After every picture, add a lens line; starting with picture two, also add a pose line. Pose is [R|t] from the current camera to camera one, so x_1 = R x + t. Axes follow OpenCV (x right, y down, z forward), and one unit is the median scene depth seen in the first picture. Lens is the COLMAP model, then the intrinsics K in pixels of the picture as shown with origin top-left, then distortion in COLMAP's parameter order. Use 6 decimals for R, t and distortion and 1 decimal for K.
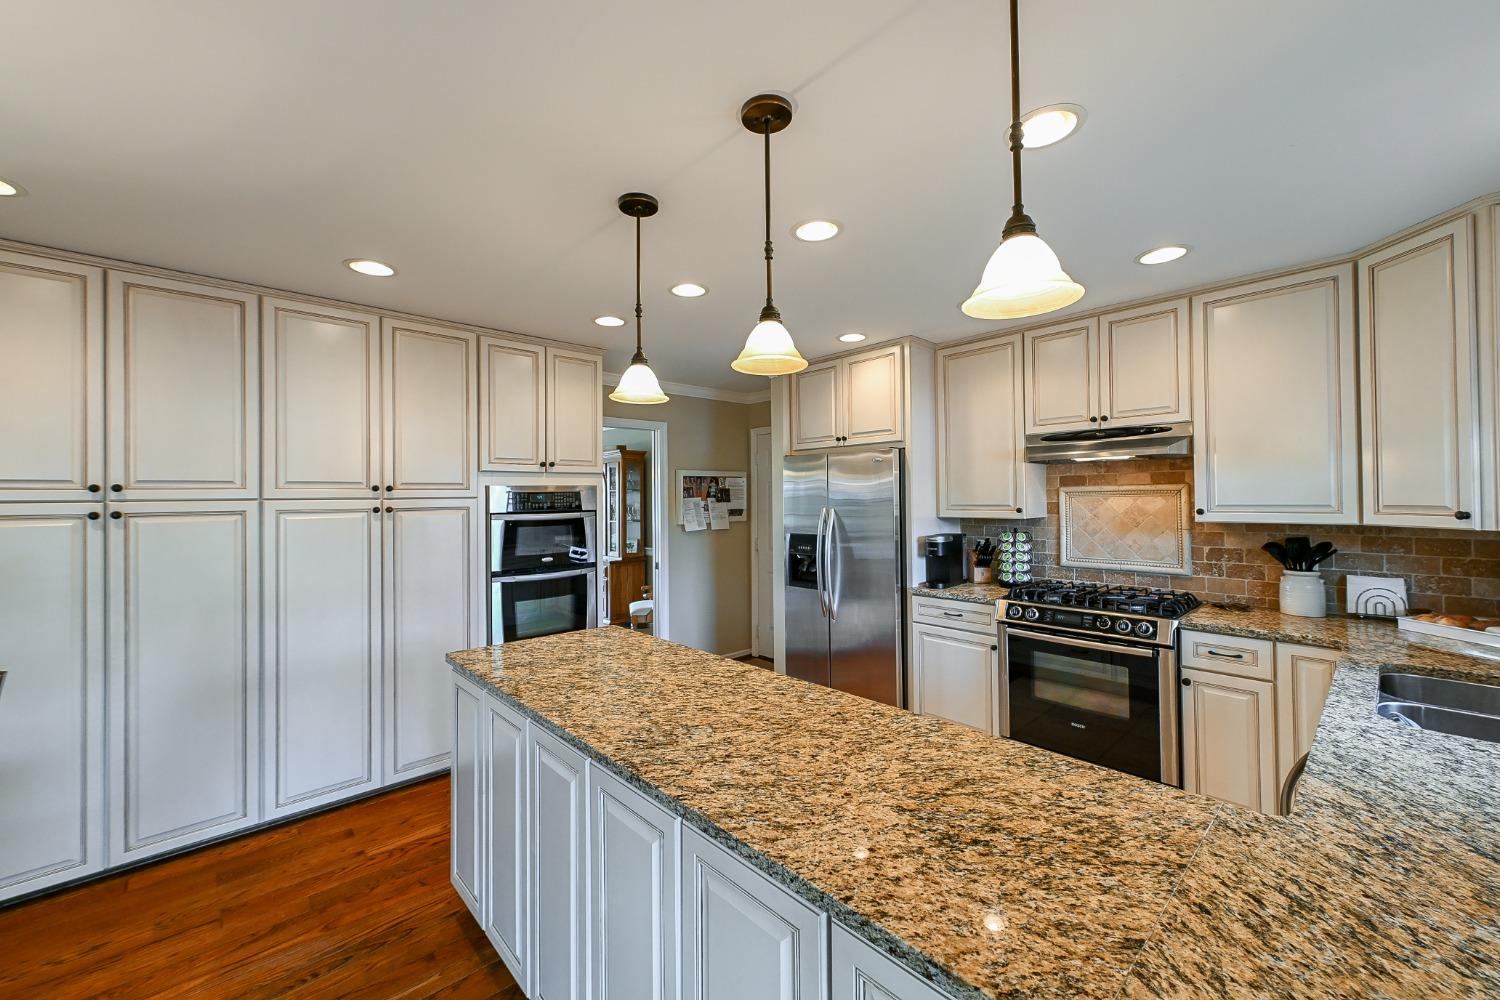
lens RADIAL K [[592.0, 0, 746.0], [0, 592.0, 492.0], [0, 0, 1]] dist [0.007172, -0.000020]
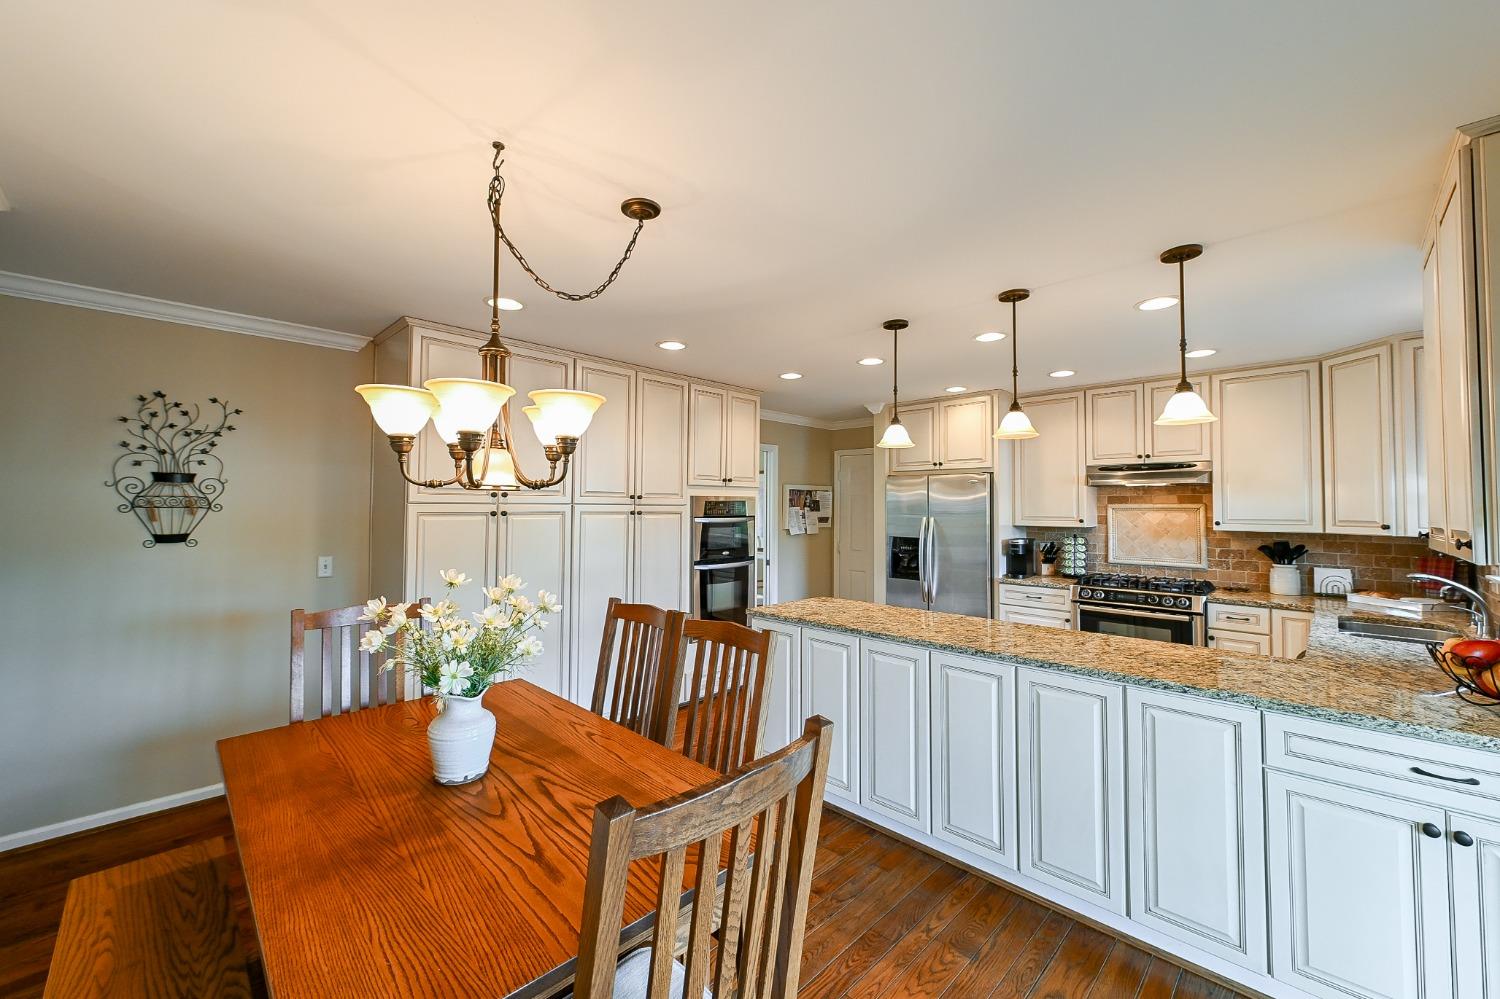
lens RADIAL K [[592.0, 0, 750.3], [0, 592.0, 490.9], [0, 0, 1]] dist [0.007172, -0.000020]
pose [[0.998646, 0.018218, 0.048721, -0.440337], [-0.017341, 0.999681, -0.018360, 0.000335], [-0.049040, 0.017491, 0.998644, -0.389724]]
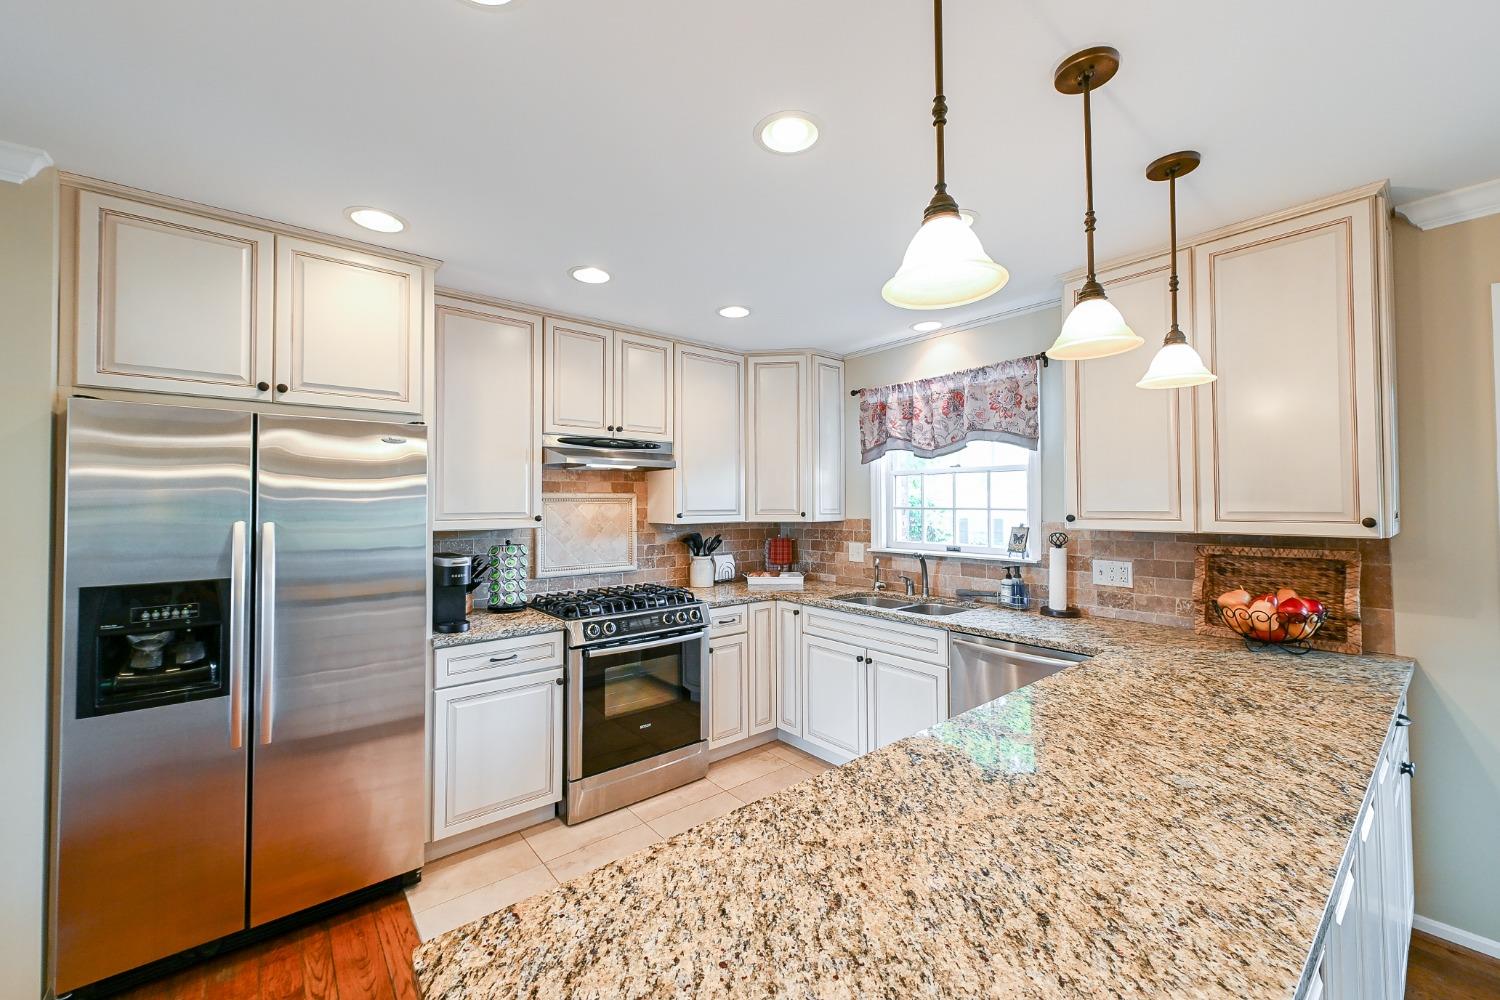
lens RADIAL K [[592.0, 0, 745.0], [0, 592.0, 492.0], [0, 0, 1]] dist [0.007172, -0.000020]
pose [[0.046775, 0.029833, 0.998460, -0.472207], [-0.007833, 0.999534, -0.029499, 0.018383], [-0.998875, -0.006441, 0.046987, 0.792911]]
